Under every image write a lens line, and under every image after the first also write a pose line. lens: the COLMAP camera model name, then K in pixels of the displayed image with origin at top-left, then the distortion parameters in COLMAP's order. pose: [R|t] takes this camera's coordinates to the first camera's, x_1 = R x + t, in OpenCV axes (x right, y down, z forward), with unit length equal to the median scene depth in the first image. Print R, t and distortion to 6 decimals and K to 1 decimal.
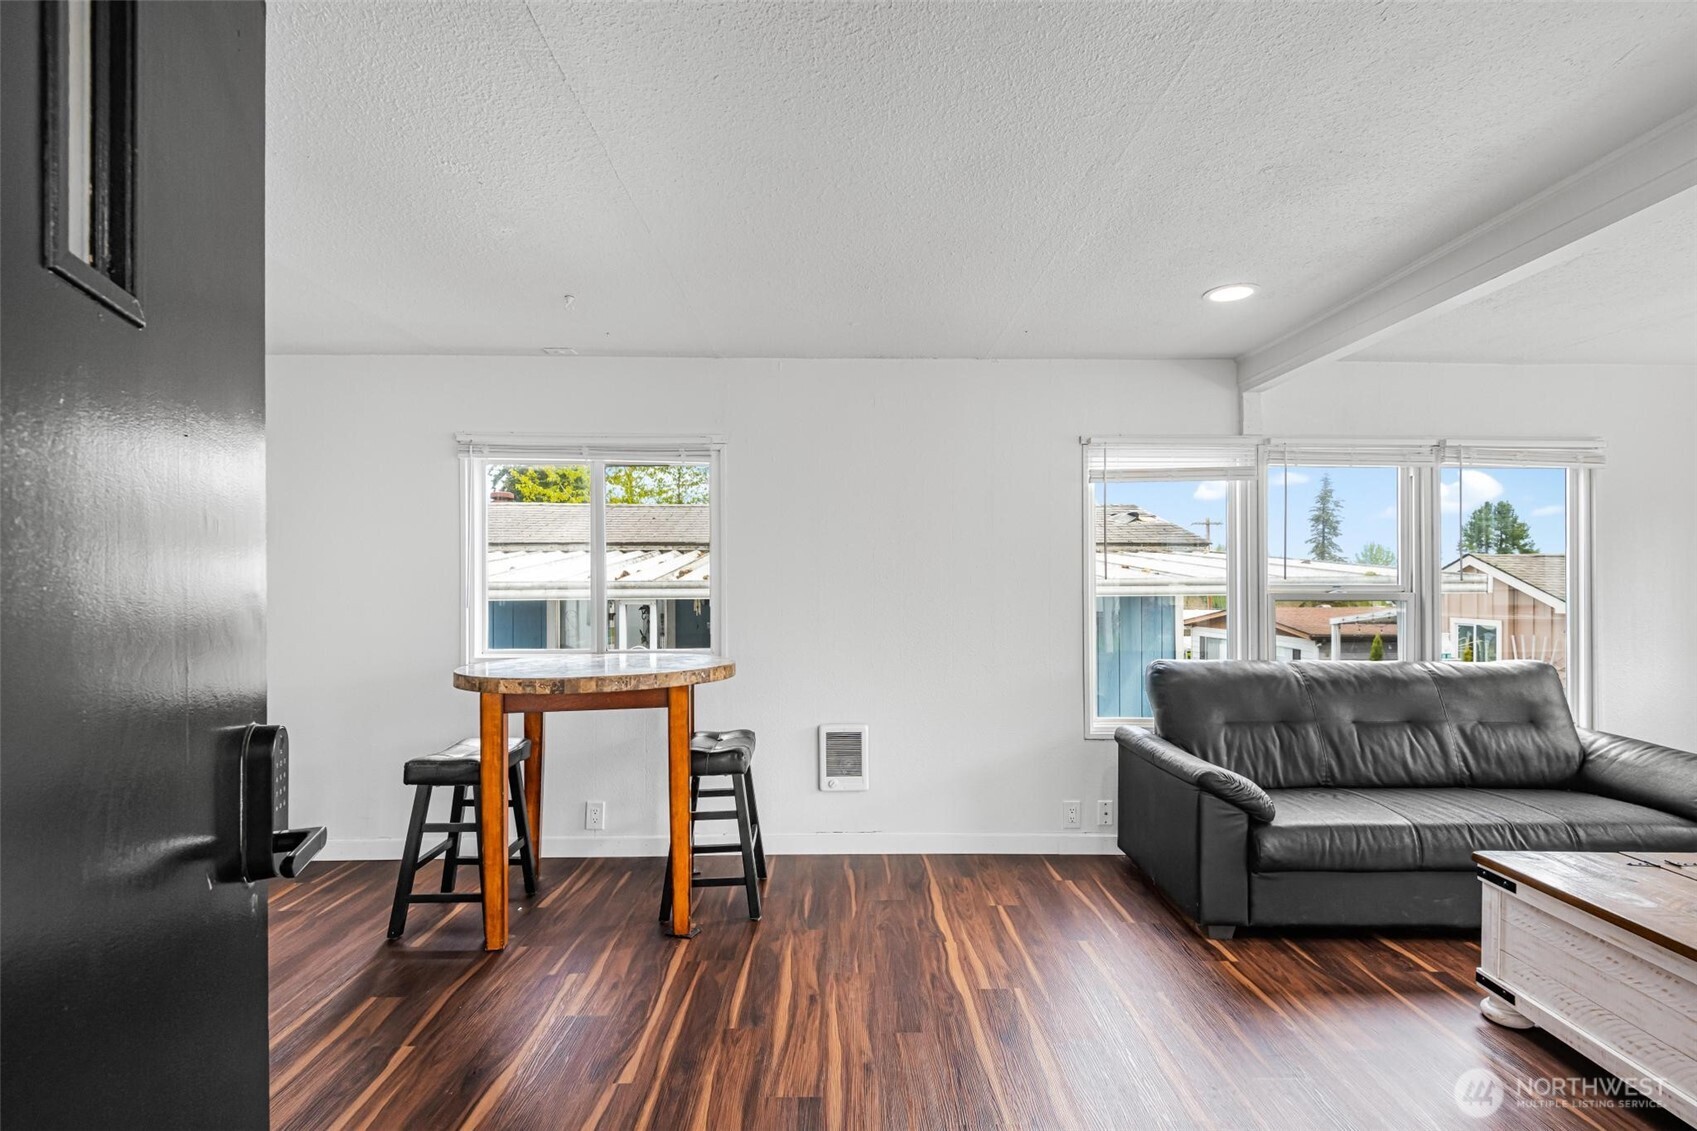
lens RADIAL K [[795.2, 0, 847.1], [0, 795.2, 581.2], [0, 0, 1]] dist [0.009318, -0.009784]
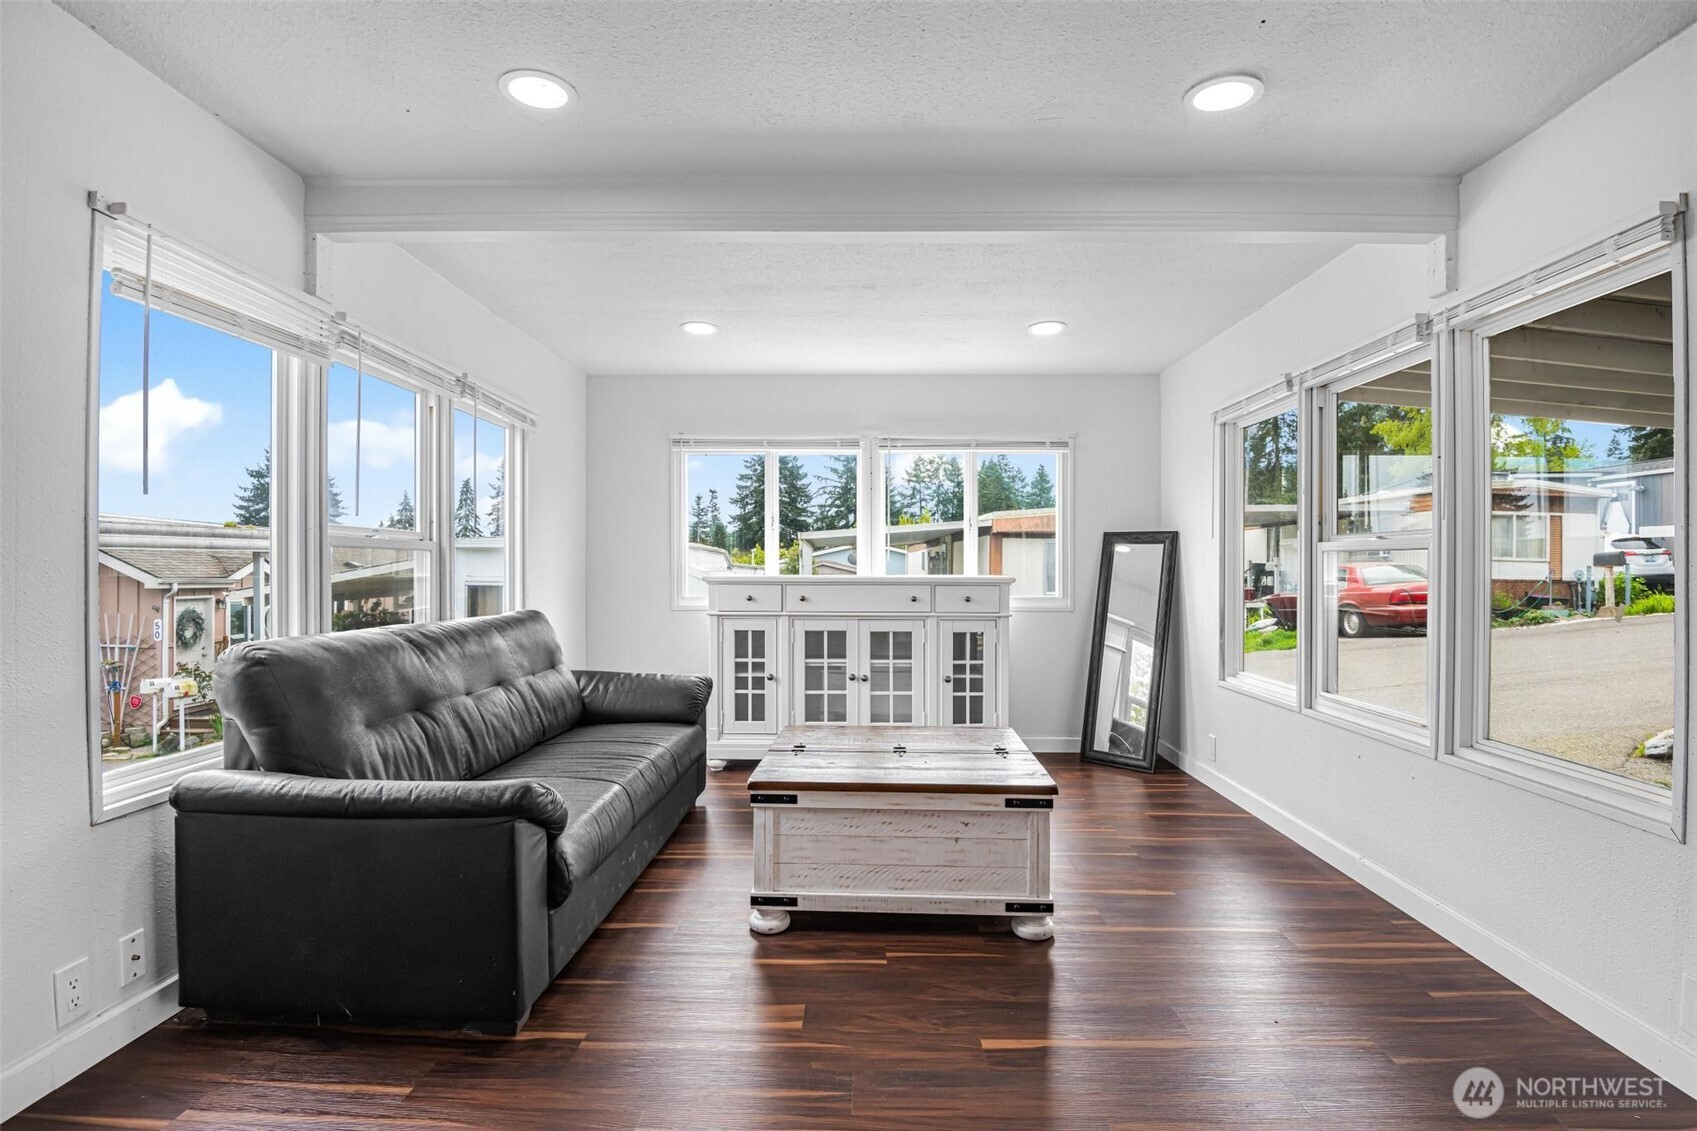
lens RADIAL K [[822.7, 0, 854.0], [0, 822.7, 566.0], [0, 0, 1]] dist [-0.002955, -0.021377]
pose [[0.030900, 0.001129, 0.999522, -0.208864], [-0.006068, 0.999981, -0.000942, 0.049830], [-0.999504, -0.006036, 0.030906, 0.652949]]
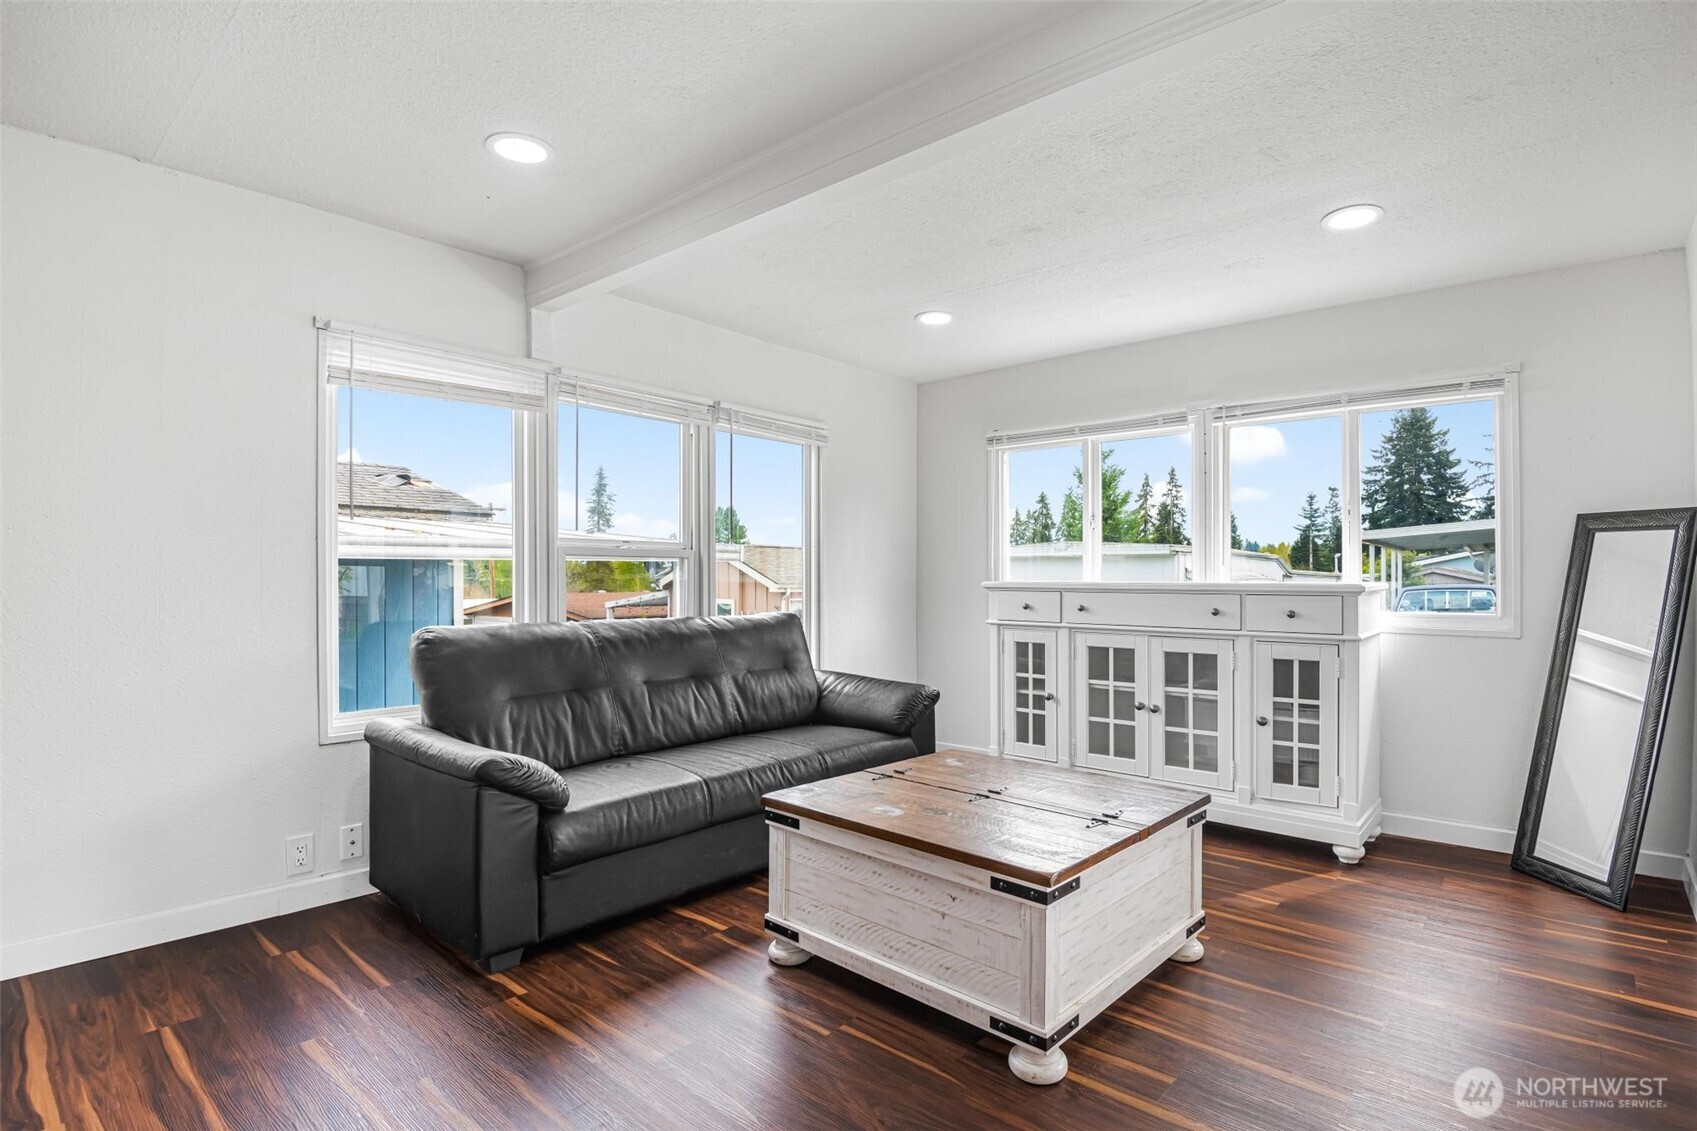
lens RADIAL K [[830.7, 0, 855.4], [0, 830.7, 574.8], [0, 0, 1]] dist [-0.001716, -0.023871]
pose [[0.667417, 0.000582, 0.744684, 0.087387], [-0.003026, 0.999994, 0.001931, 0.054634], [-0.744678, -0.003542, 0.667415, 0.191181]]
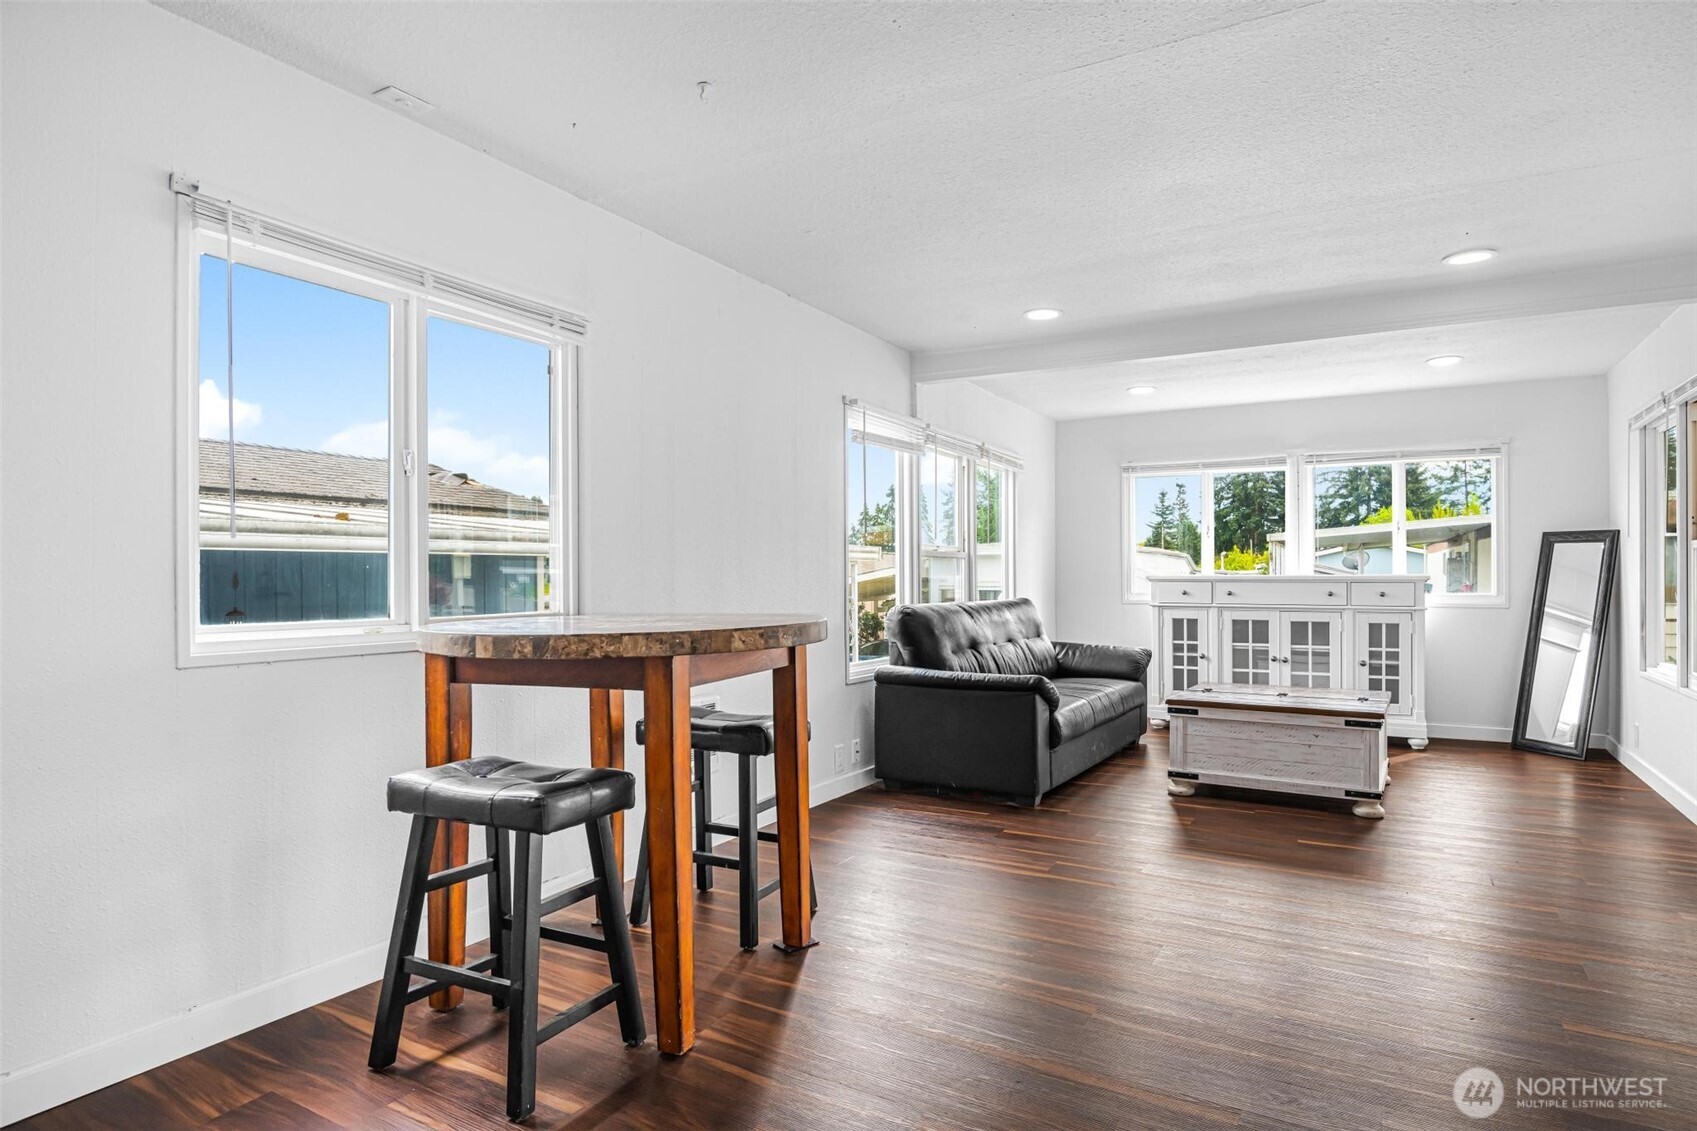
lens RADIAL K [[929.5, 0, 856.7], [0, 929.5, 575.5], [0, 0, 1]] dist [0.001191, -0.019906]
pose [[0.511484, -0.002481, 0.859289, -0.930803], [-0.000234, 0.999995, 0.003026, 0.062335], [-0.859293, -0.001749, 0.511481, 0.445296]]
